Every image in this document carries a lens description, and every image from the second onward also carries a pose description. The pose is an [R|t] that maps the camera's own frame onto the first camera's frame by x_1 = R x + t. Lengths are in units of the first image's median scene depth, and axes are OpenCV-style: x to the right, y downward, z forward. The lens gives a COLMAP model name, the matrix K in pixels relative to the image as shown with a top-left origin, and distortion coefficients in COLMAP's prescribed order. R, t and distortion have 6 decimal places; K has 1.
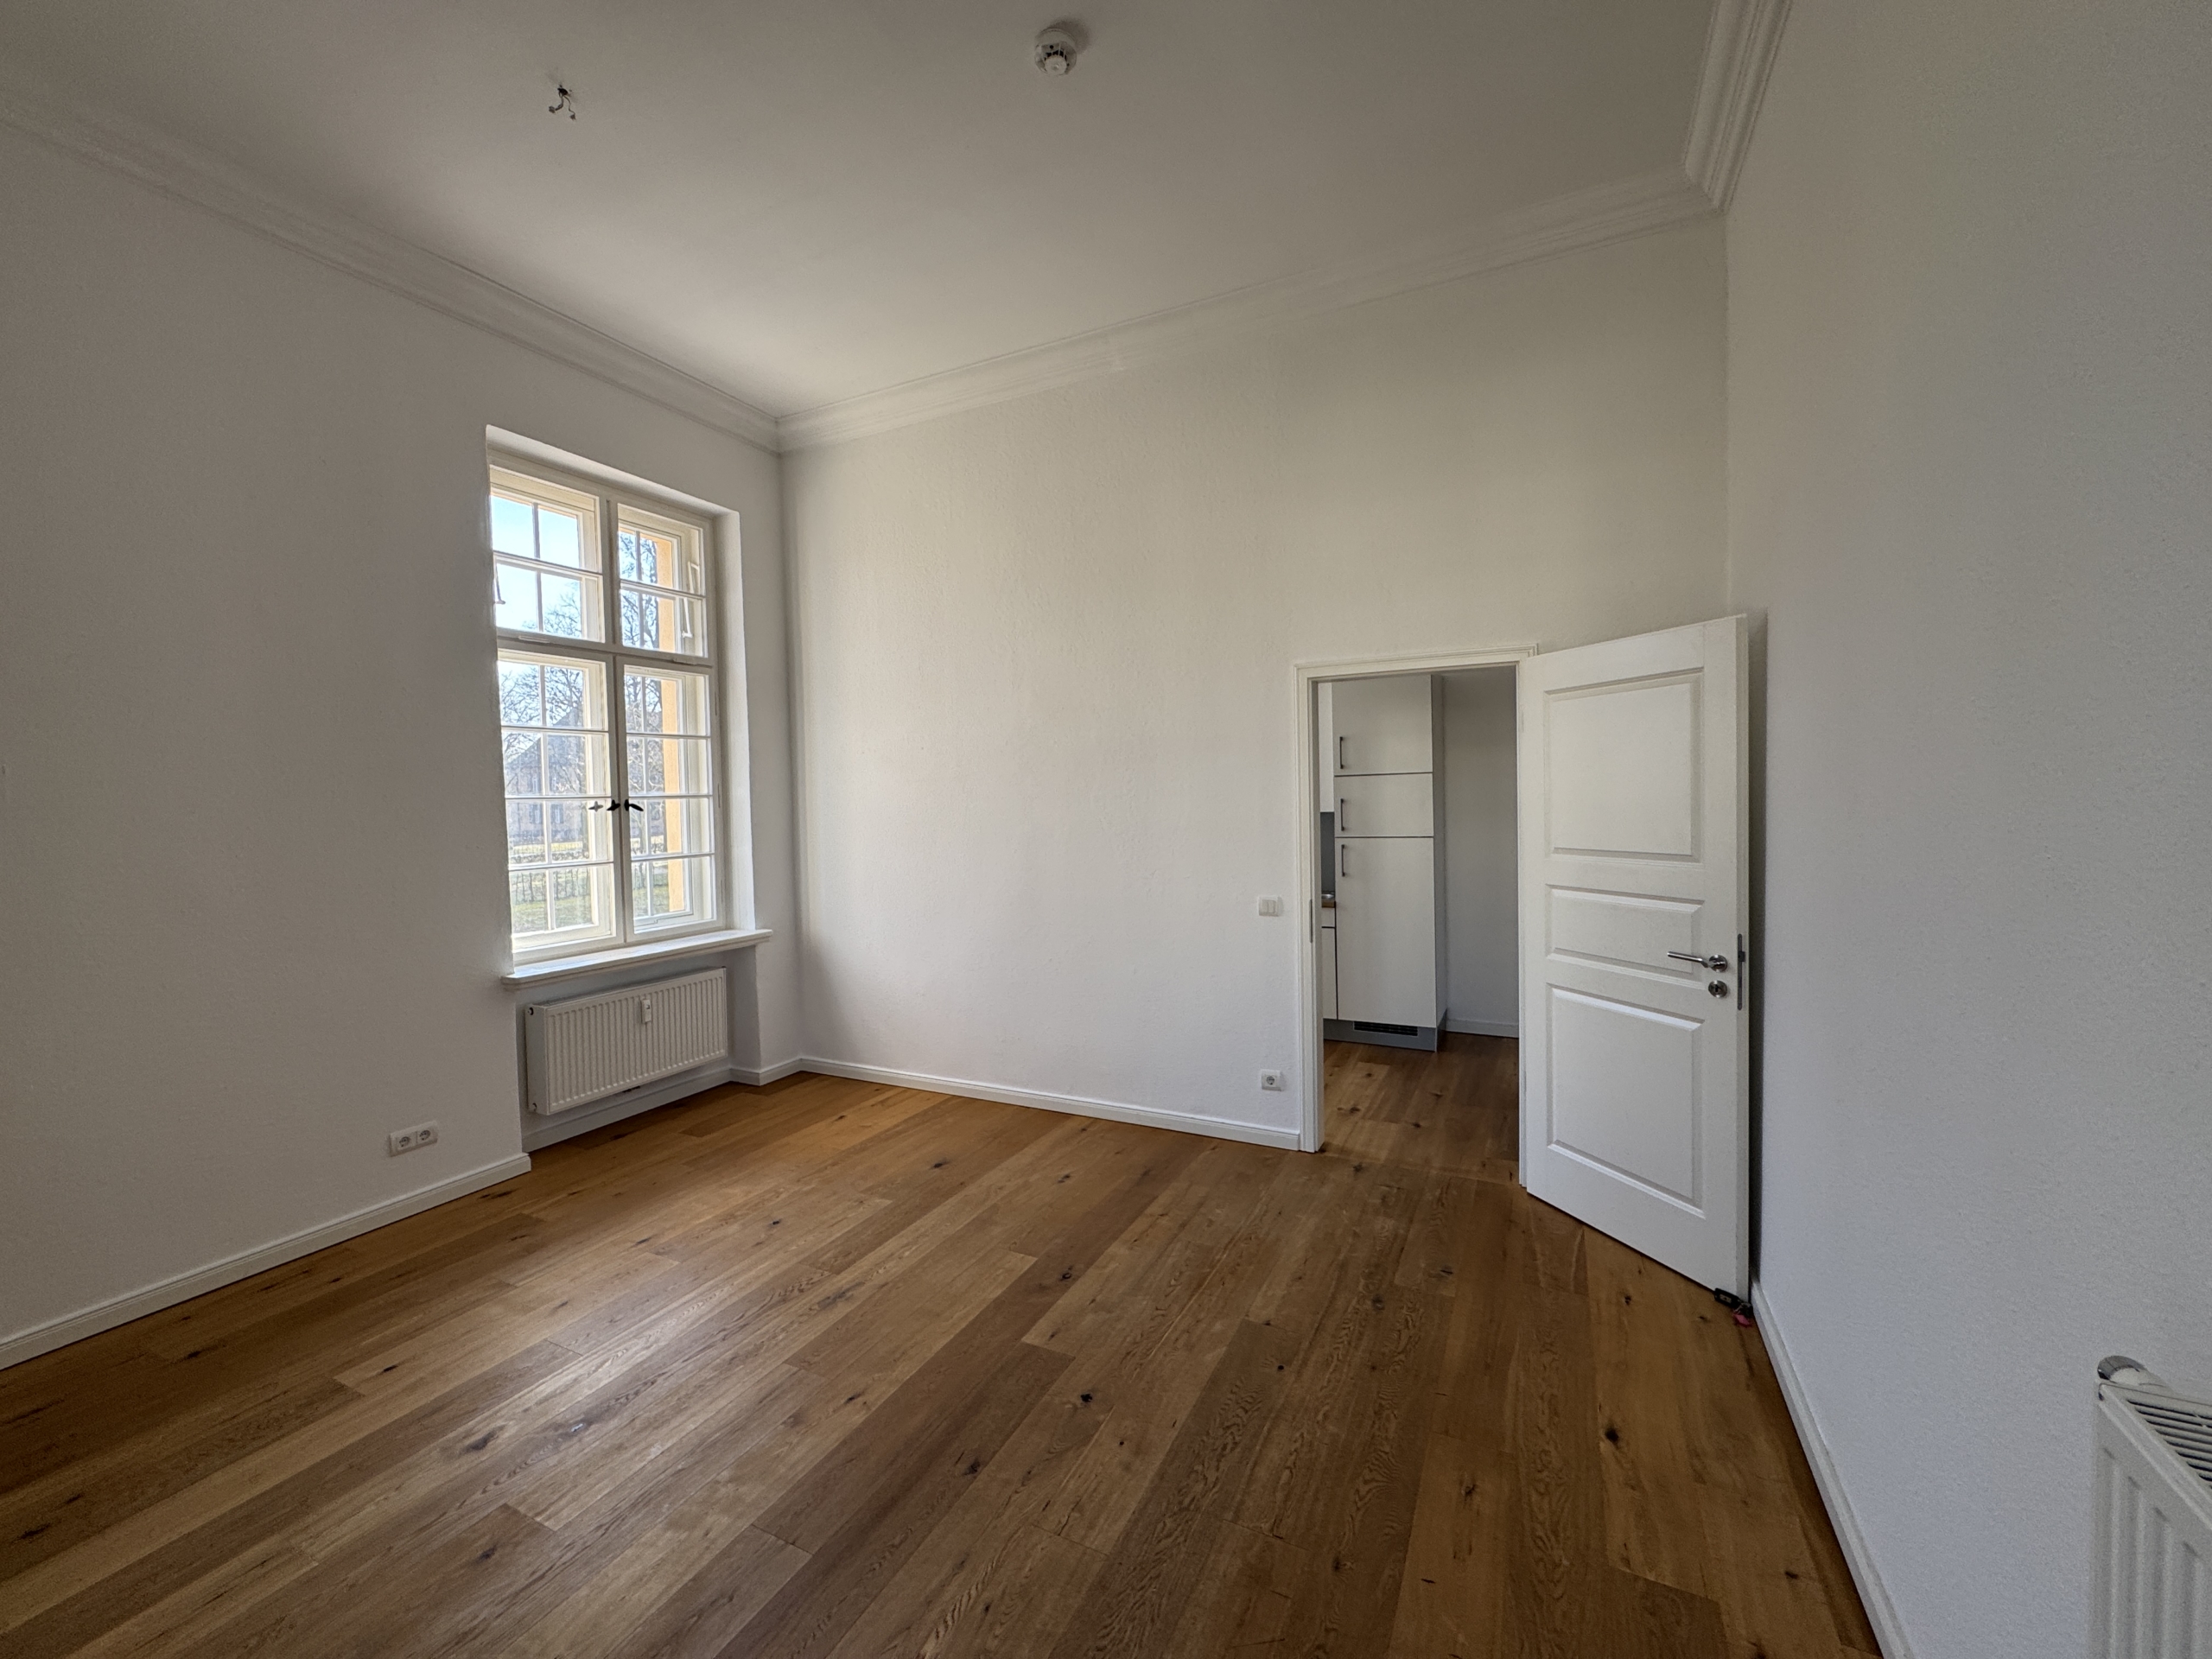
lens RADIAL K [[884.0, 0, 1104.6], [0, 884.0, 825.1], [0, 0, 1]] dist [-0.002791, 0.000714]
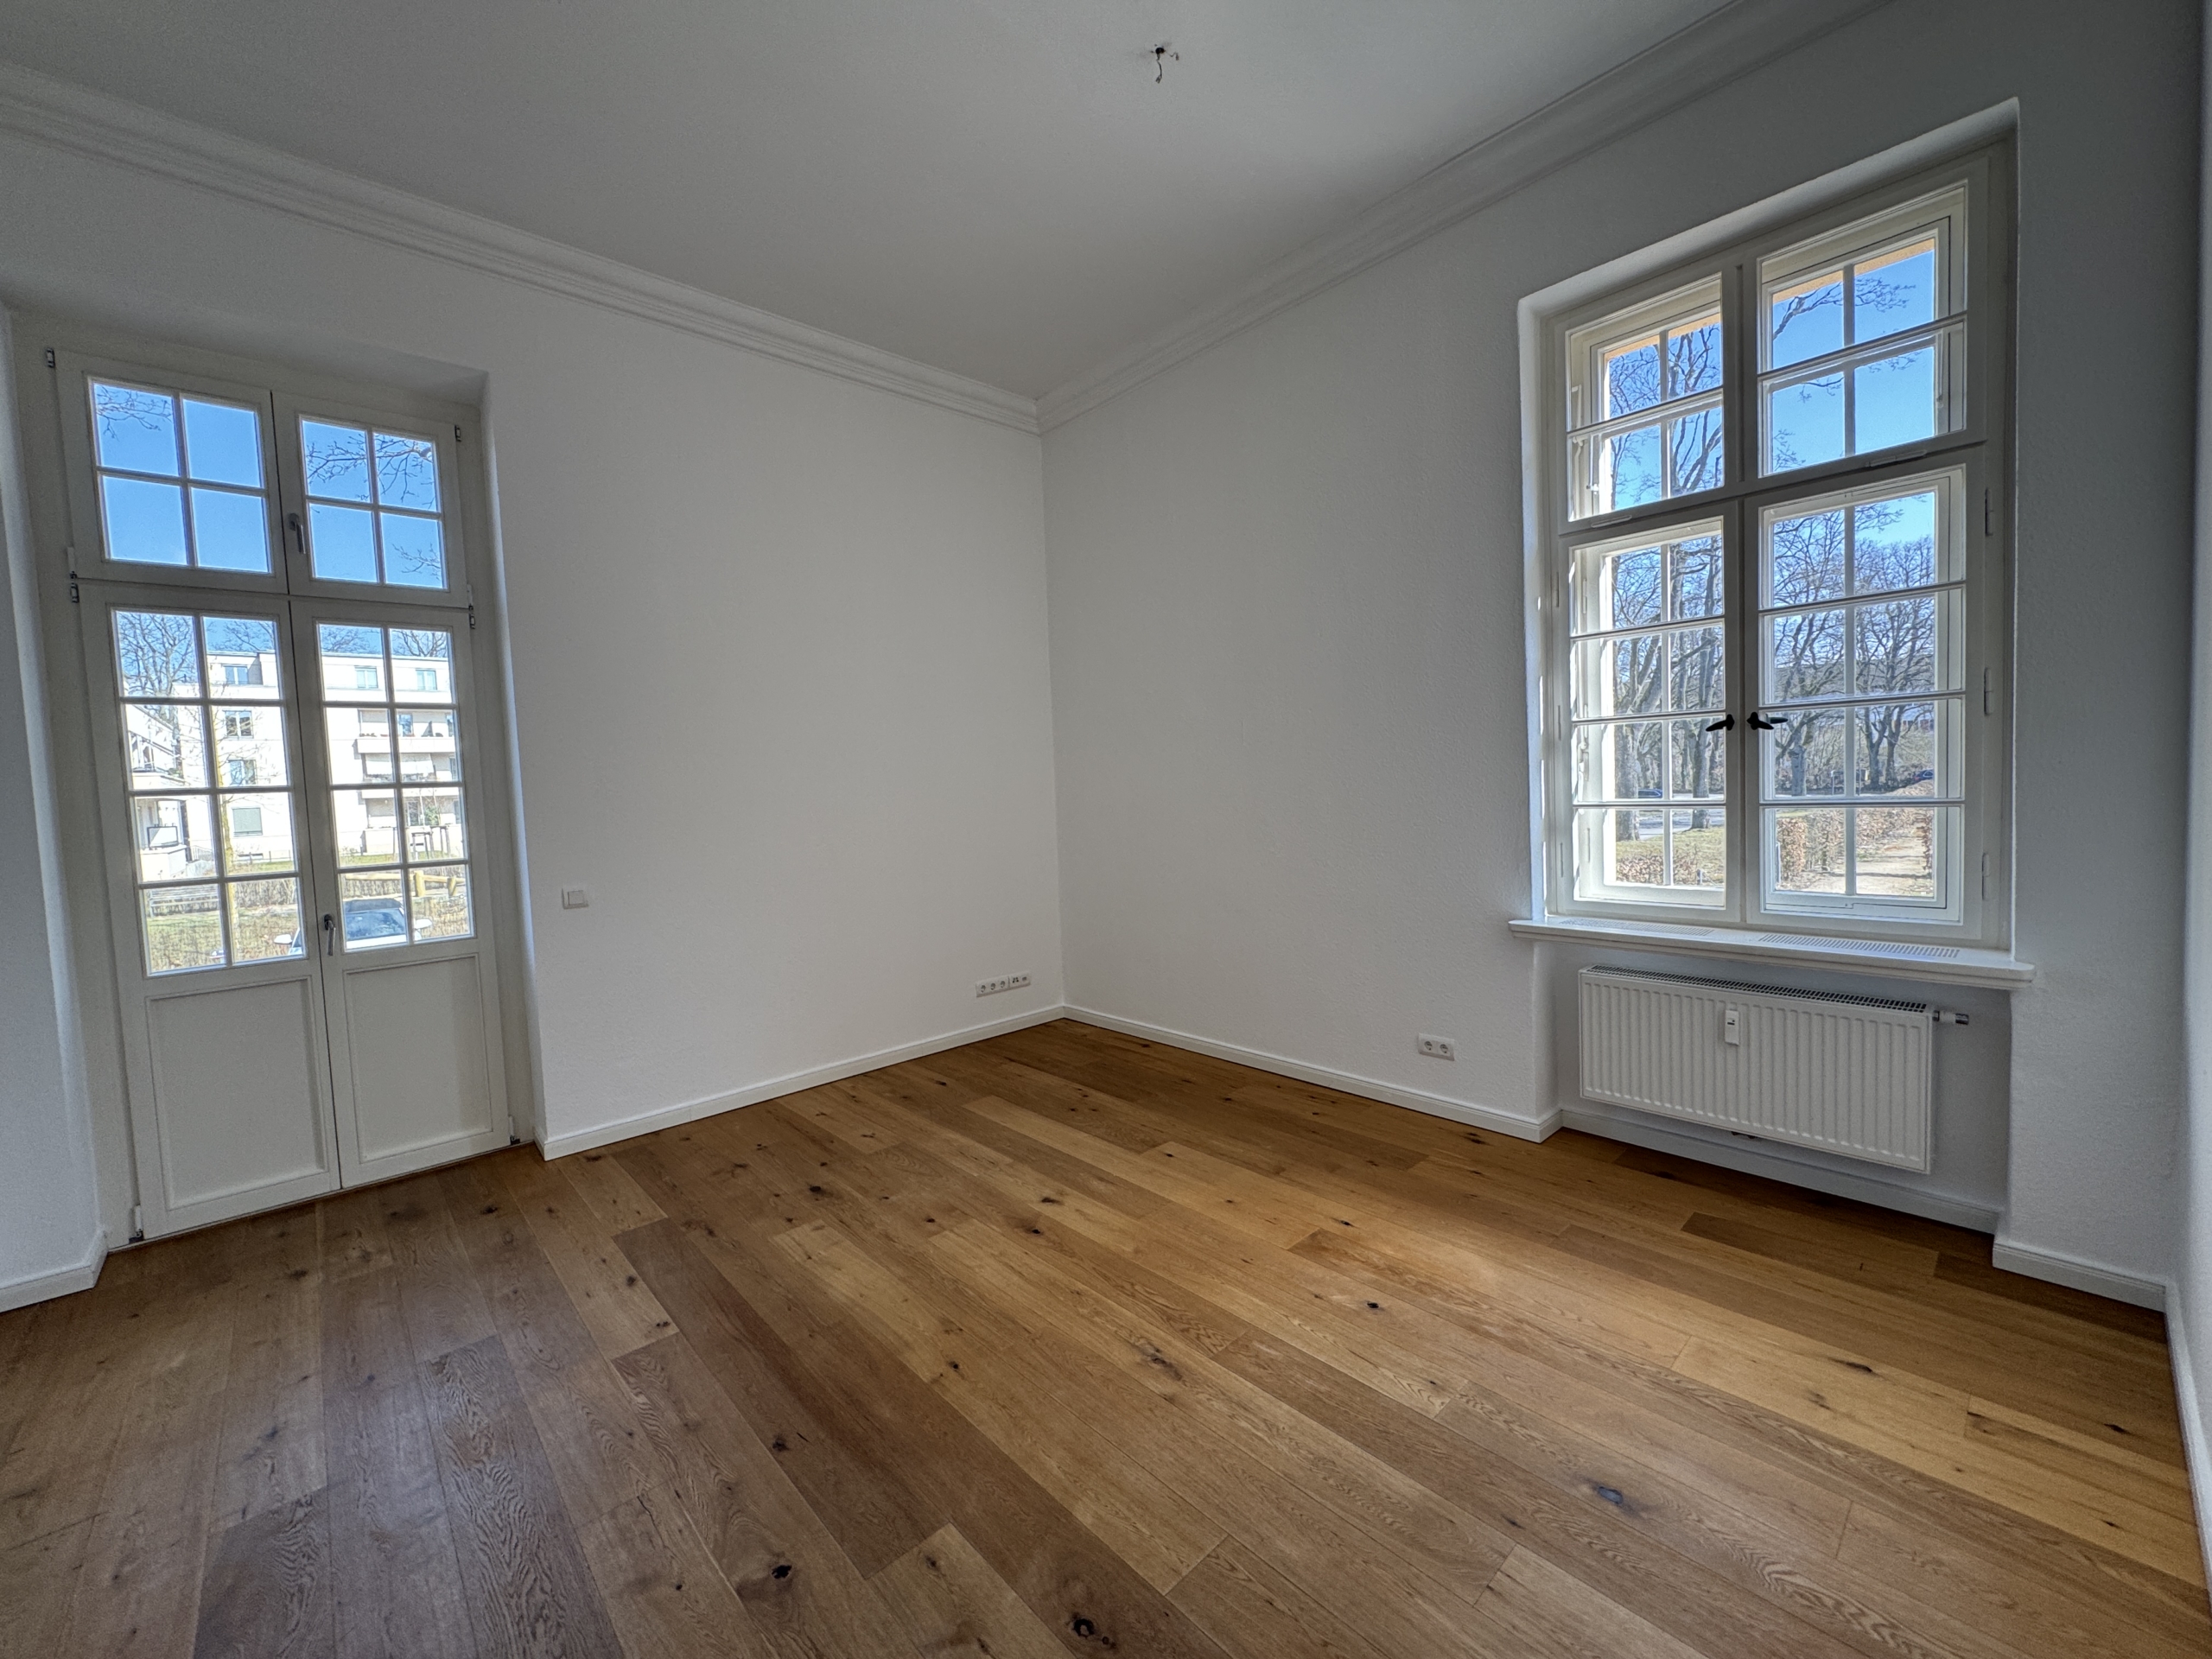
lens RADIAL K [[884.0, 0, 1104.6], [0, 884.0, 825.1], [0, 0, 1]] dist [-0.002791, 0.000714]
pose [[-0.353096, 0.084805, -0.931736, 0.342697], [0.020177, 0.996342, 0.083039, -0.012020], [0.935369, 0.010521, -0.353516, 1.006186]]
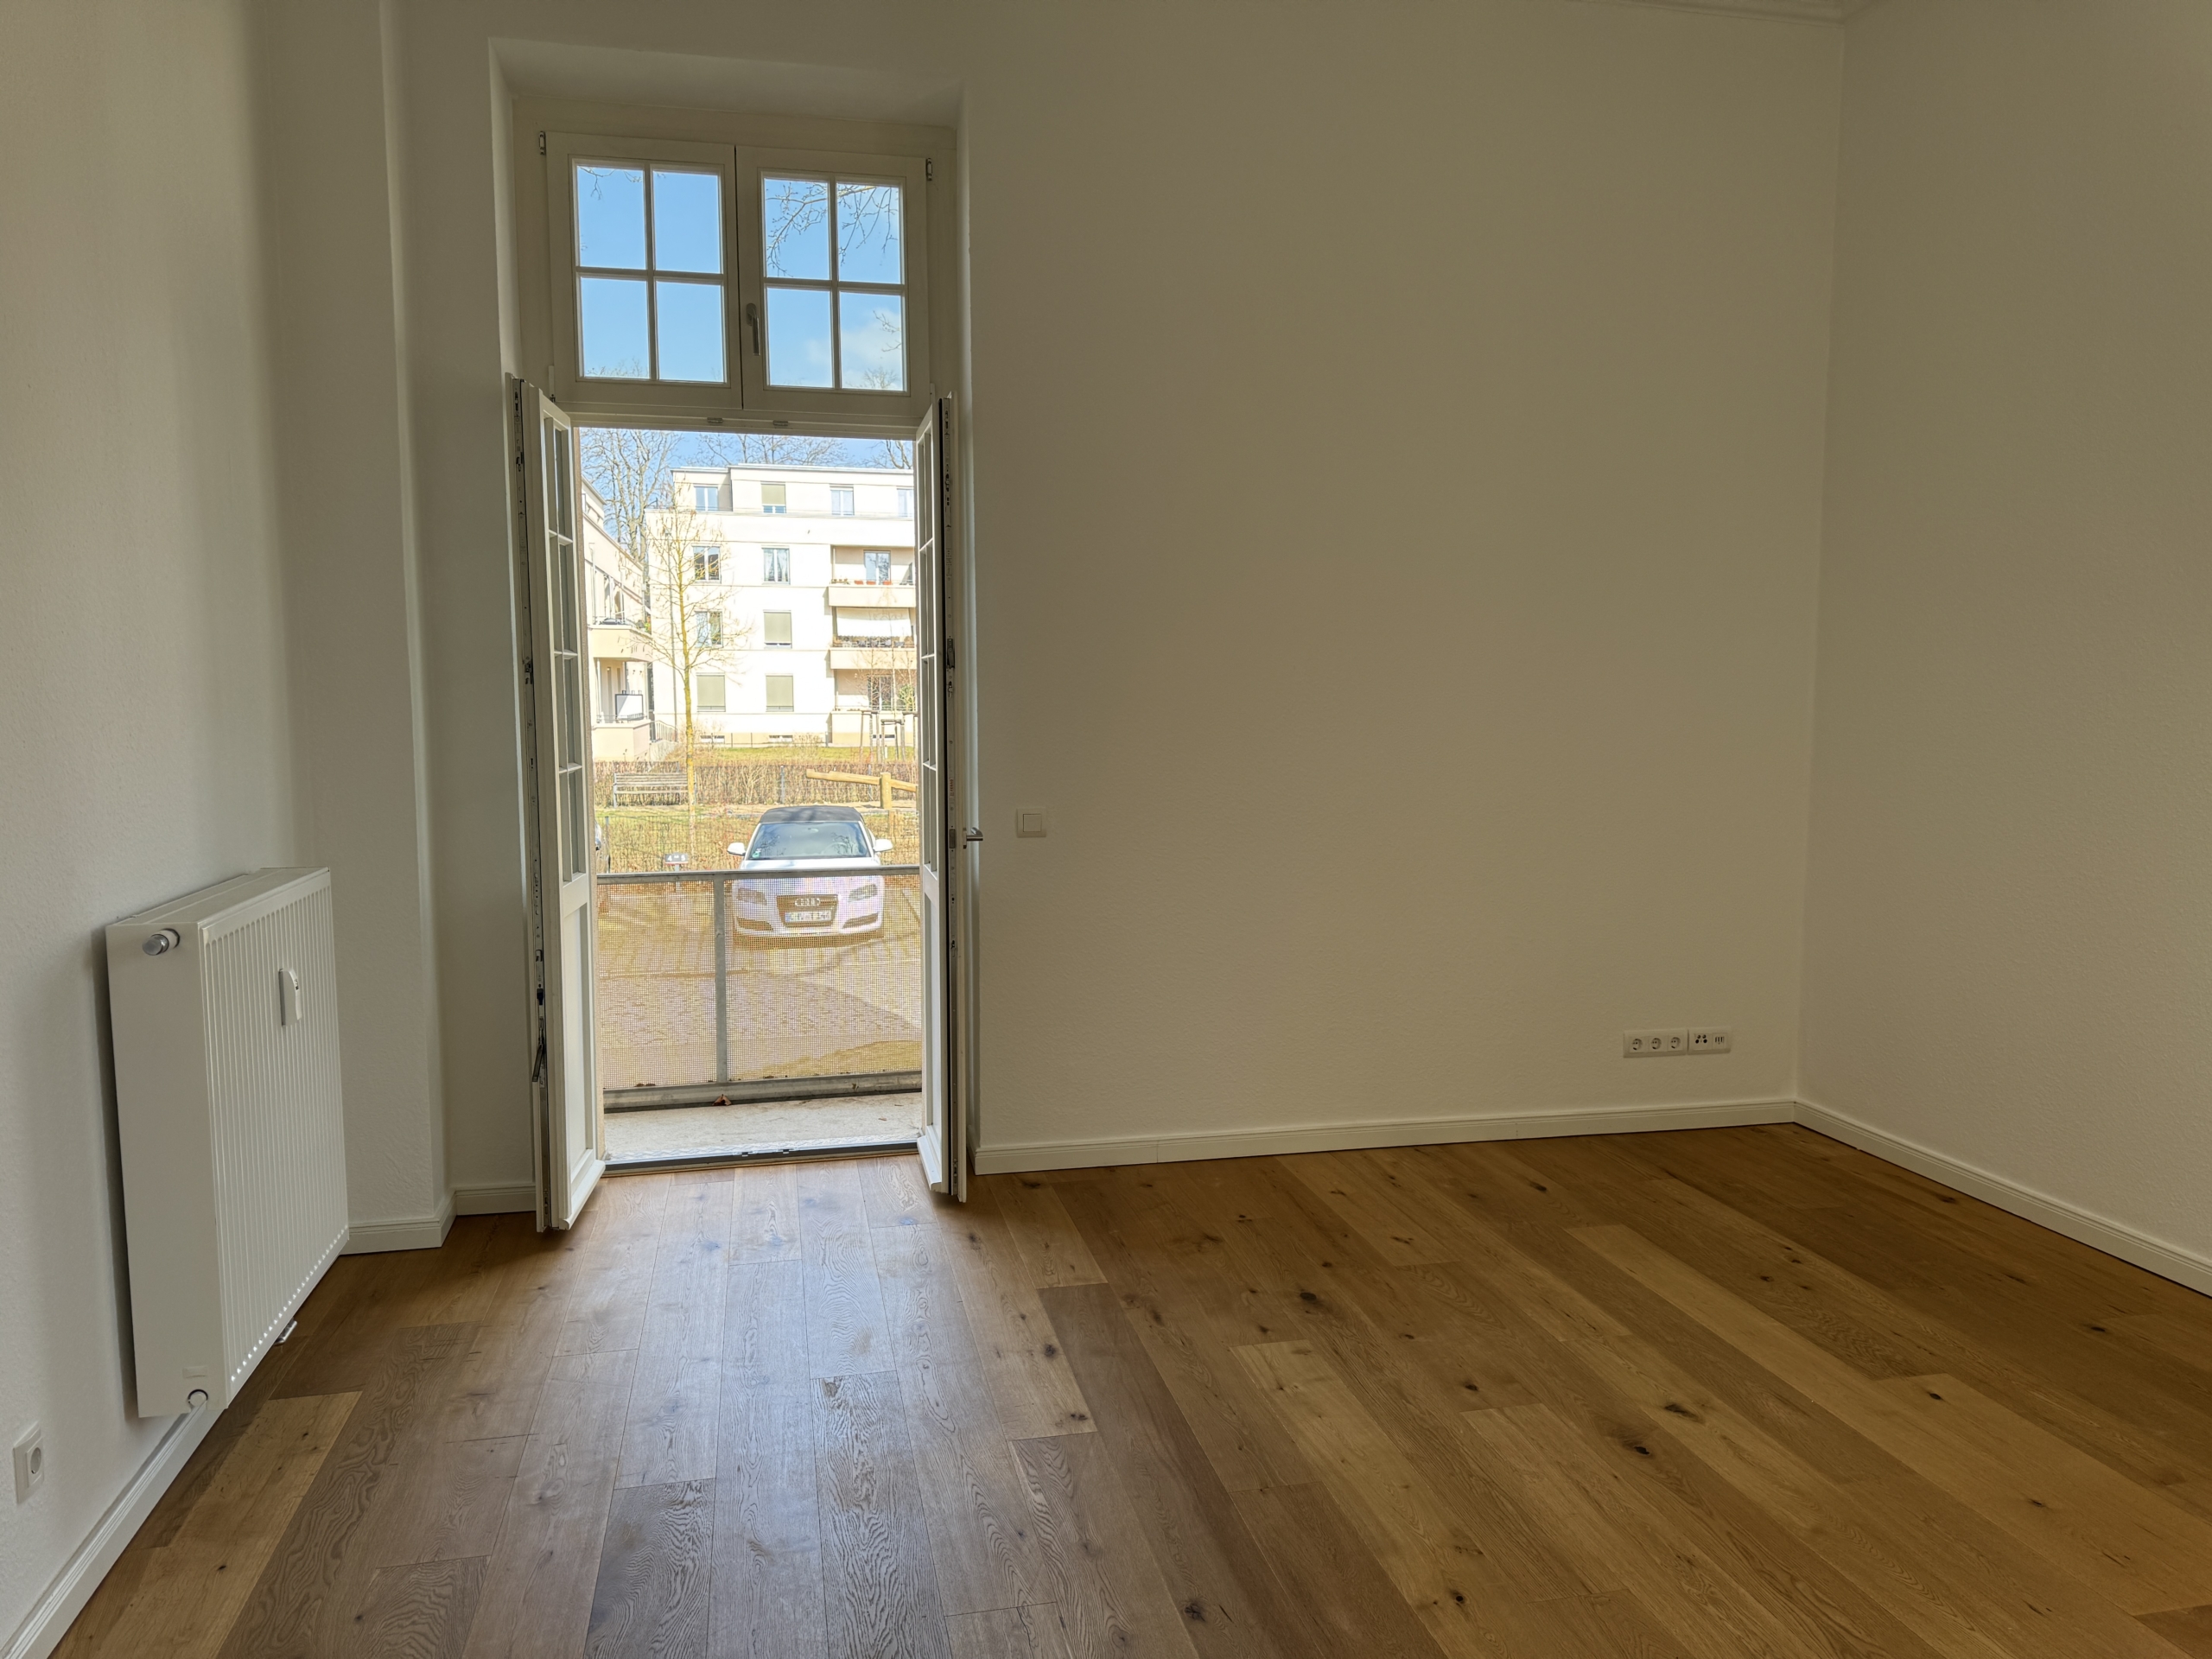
lens RADIAL K [[1551.9, 0, 1098.5], [0, 1551.9, 831.1], [0, 0, 1]] dist [0.083672, -0.129562]
pose [[-0.778007, 0.082518, -0.622813, 0.372100], [-0.000439, 0.991265, 0.131883, -0.018128], [0.628255, 0.102879, -0.771175, 1.105250]]
